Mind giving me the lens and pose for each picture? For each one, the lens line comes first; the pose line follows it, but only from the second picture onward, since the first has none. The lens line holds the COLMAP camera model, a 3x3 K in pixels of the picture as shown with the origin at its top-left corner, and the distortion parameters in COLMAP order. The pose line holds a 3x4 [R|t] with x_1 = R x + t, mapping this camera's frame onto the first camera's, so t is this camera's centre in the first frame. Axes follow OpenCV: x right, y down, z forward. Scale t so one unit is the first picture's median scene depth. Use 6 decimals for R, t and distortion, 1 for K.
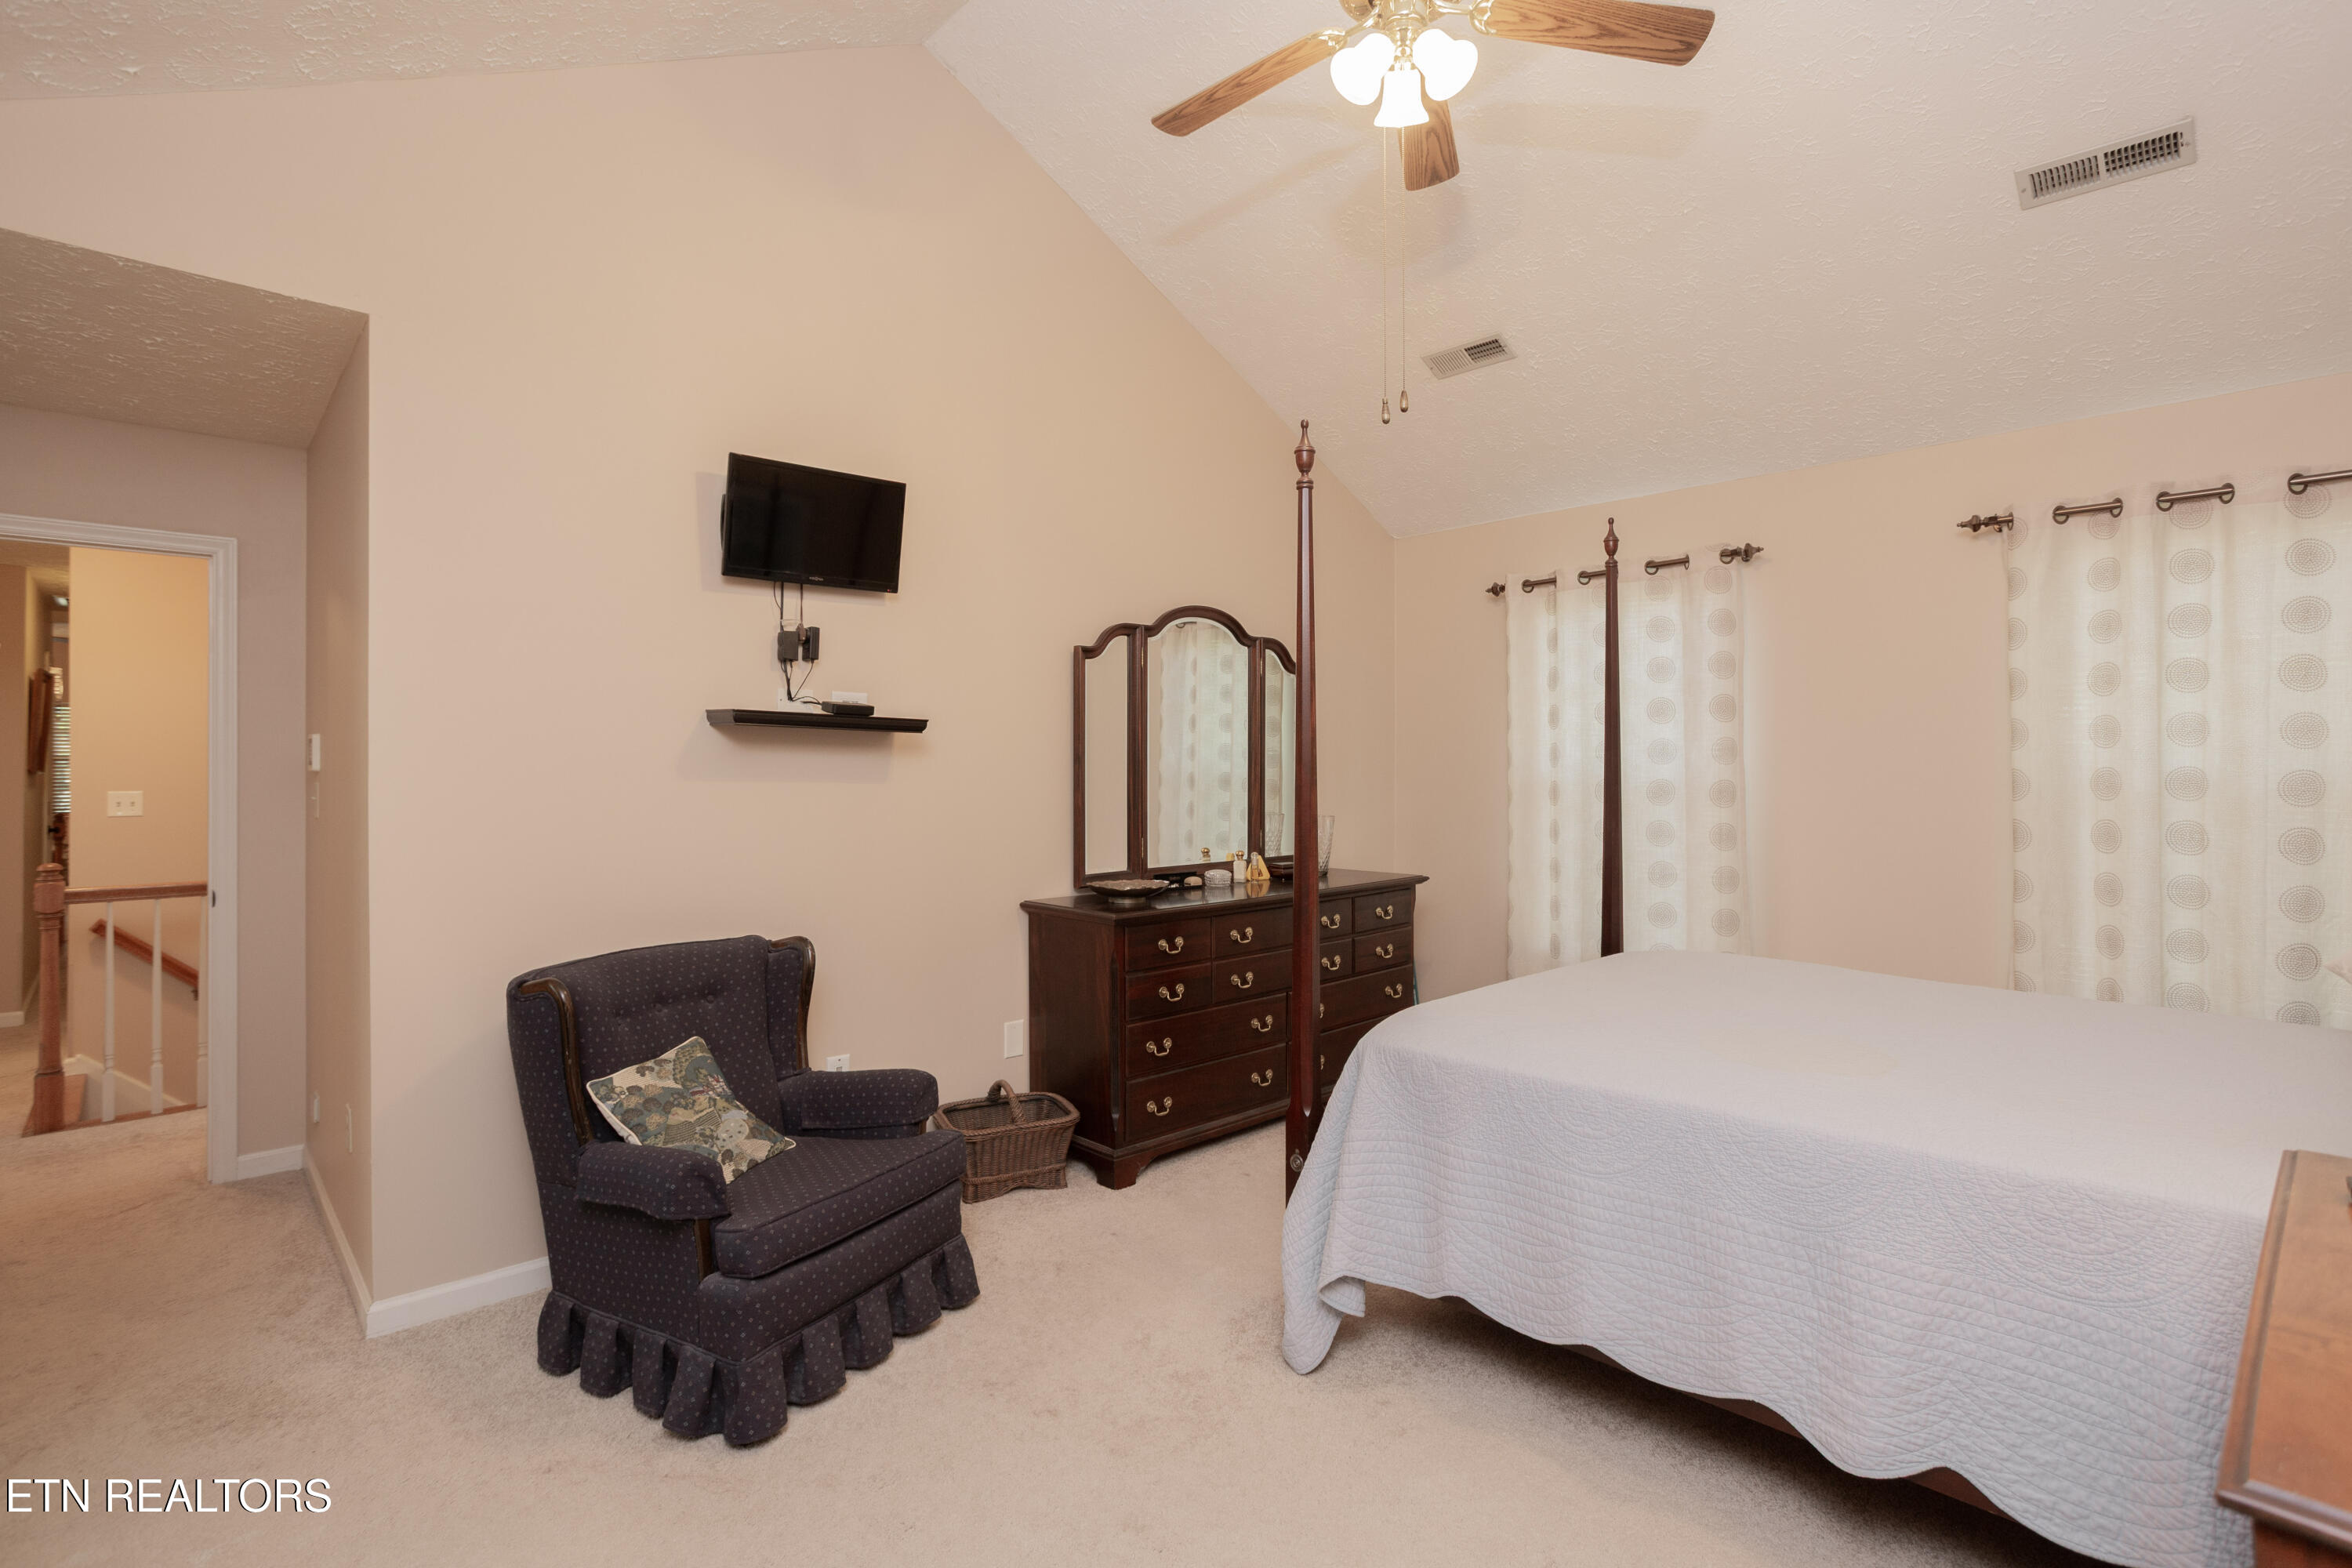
lens RADIAL K [[1155.4, 0, 1179.1], [0, 1155.4, 776.6], [0, 0, 1]] dist [-0.011863, 0.000796]
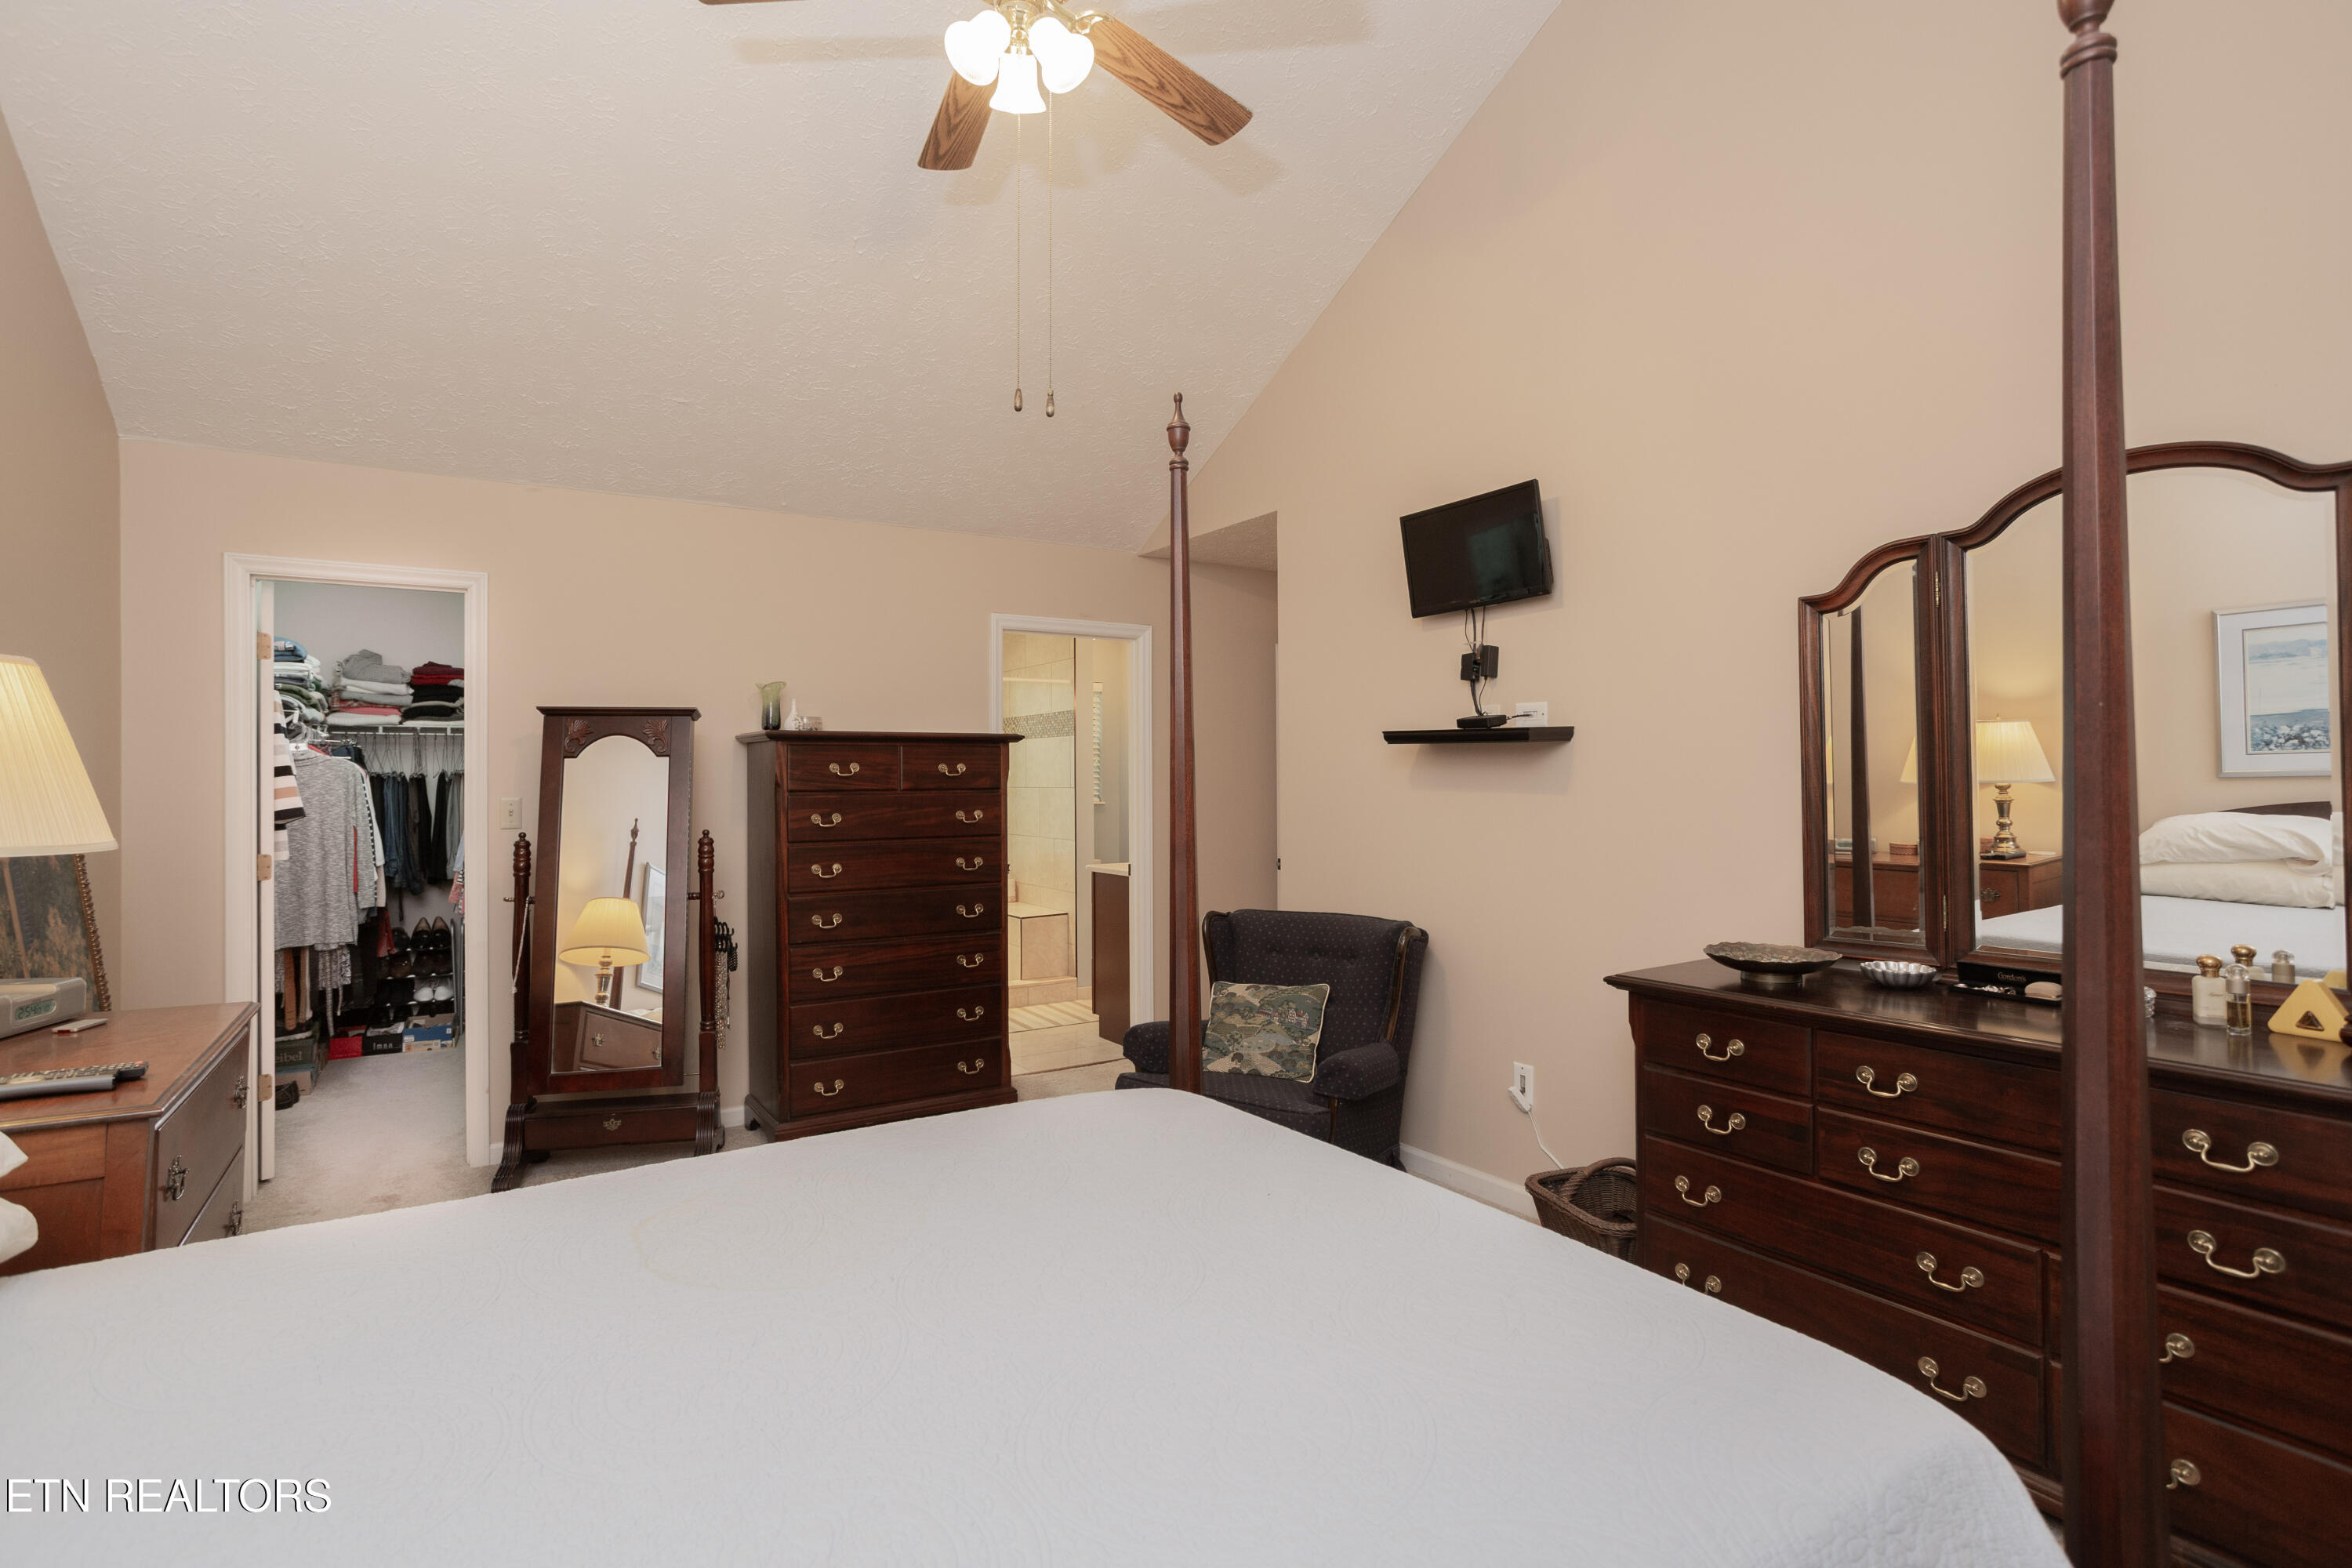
lens RADIAL K [[1155.4, 0, 1179.1], [0, 1155.4, 776.6], [0, 0, 1]] dist [-0.011863, 0.000796]
pose [[-0.178244, 0.002729, -0.983983, 0.699107], [0.003660, 0.999991, 0.002111, -0.011539], [0.983980, -0.003225, -0.178252, 0.824776]]
